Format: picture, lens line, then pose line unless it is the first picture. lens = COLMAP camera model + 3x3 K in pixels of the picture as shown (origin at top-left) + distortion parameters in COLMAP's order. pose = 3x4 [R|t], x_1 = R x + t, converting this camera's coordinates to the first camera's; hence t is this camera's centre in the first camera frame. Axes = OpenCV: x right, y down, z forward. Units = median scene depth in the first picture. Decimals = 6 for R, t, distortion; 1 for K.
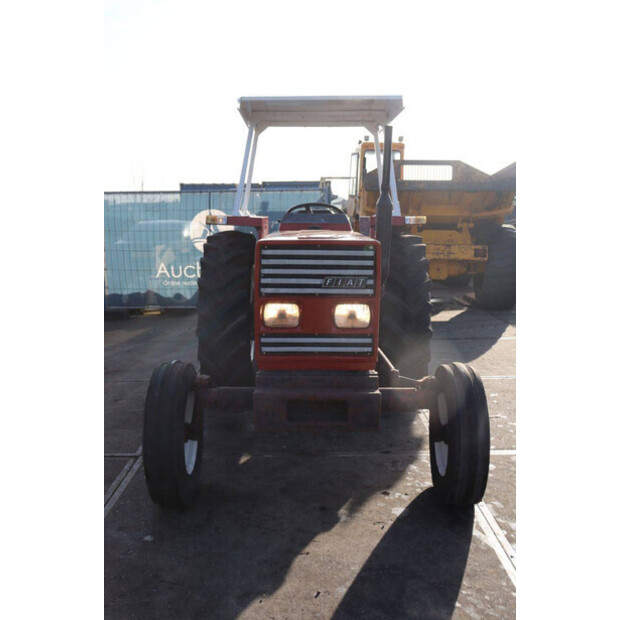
lens RADIAL K [[658.2, 0, 310.3], [0, 658.2, 313.5], [0, 0, 1]] dist [-0.066331, 0.000000]
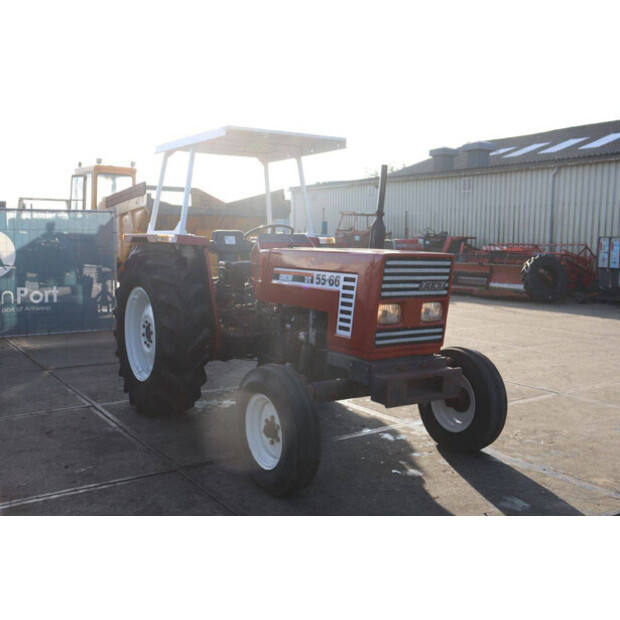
lens RADIAL K [[658.2, 0, 308.8], [0, 658.2, 307.6], [0, 0, 1]] dist [-0.066331, 0.000000]
pose [[0.830424, -0.043673, 0.555418, -0.854439], [0.070172, 0.997183, -0.026508, 0.012904], [-0.552696, 0.060988, 0.831149, 0.053795]]
